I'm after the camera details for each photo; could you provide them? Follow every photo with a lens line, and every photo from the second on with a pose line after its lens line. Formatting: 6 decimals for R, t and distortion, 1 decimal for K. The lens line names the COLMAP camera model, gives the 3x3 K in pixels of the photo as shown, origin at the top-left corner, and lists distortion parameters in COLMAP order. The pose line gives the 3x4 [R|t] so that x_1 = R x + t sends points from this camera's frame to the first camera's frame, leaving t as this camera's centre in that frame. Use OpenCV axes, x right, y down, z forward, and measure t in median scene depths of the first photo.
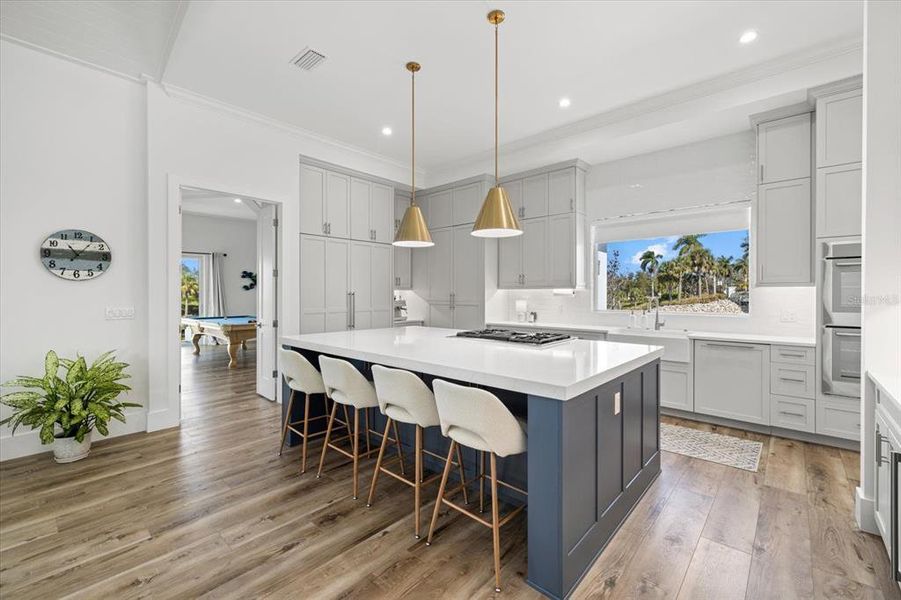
lens RADIAL K [[386.0, 0, 455.1], [0, 386.0, 298.7], [0, 0, 1]] dist [0.000587, 0.000047]
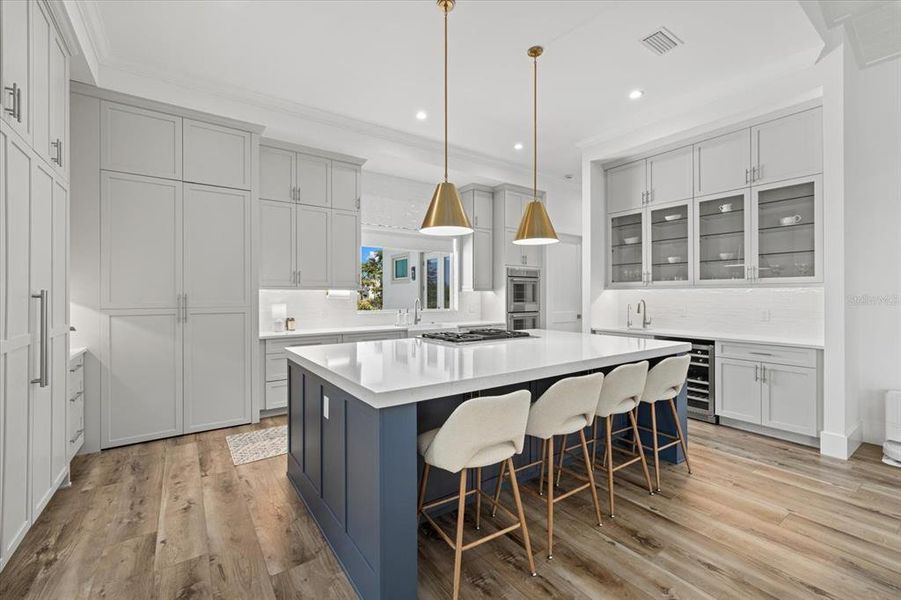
lens RADIAL K [[377.8, 0, 450.5], [0, 377.8, 300.0], [0, 0, 1]] dist [0.001101, 0.000357]
pose [[0.214020, -0.014956, 0.976715, -0.841811], [0.006192, 0.999883, 0.013954, -0.018270], [-0.976810, 0.003061, 0.214088, 0.813697]]
